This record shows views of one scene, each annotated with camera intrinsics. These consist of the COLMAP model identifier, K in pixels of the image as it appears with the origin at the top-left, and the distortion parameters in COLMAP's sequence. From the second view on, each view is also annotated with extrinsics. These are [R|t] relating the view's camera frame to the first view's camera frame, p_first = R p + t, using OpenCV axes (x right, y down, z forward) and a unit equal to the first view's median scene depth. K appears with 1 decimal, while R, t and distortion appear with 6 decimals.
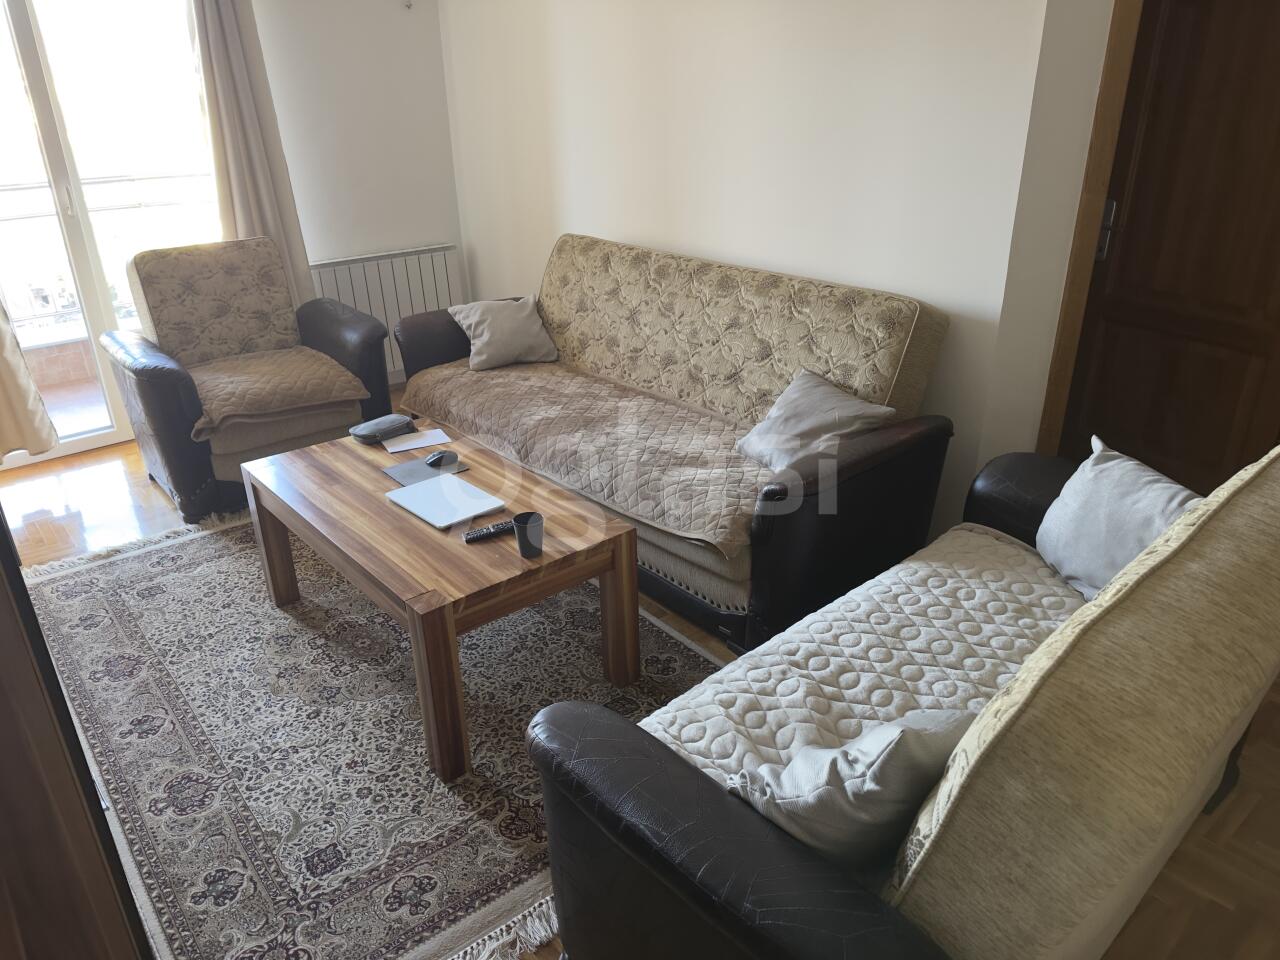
lens RADIAL K [[843.8, 0, 617.1], [0, 843.8, 489.8], [0, 0, 1]] dist [0.000193, -0.028288]
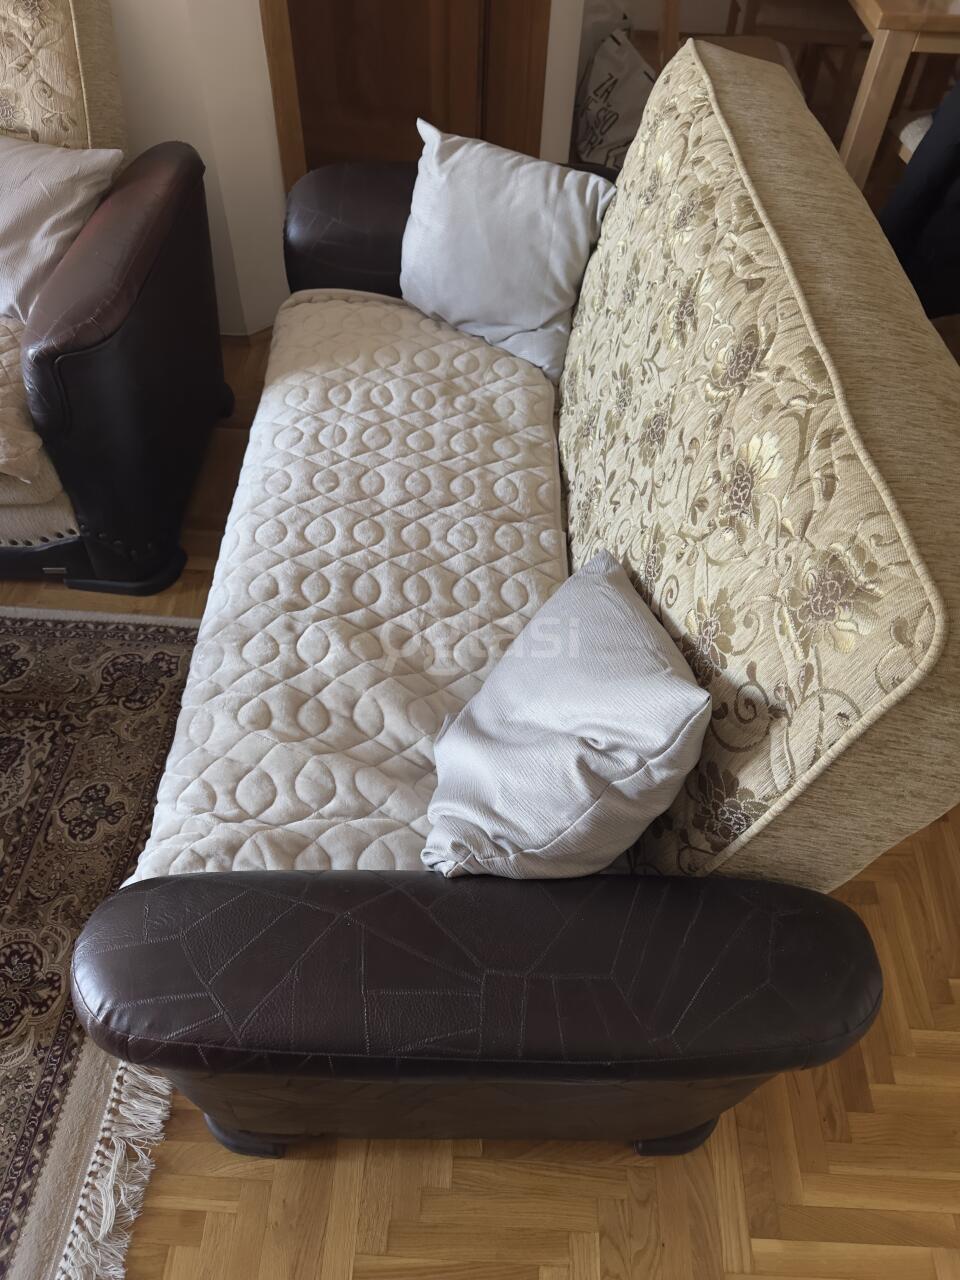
lens RADIAL K [[888.2, 0, 484.1], [0, 888.2, 660.8], [0, 0, 1]] dist [0.028779, -0.041776]
pose [[0.664341, -0.554722, 0.500934, -0.070393], [0.275682, 0.804813, 0.525619, -0.092282], [-0.694731, -0.211092, 0.687597, 0.367142]]
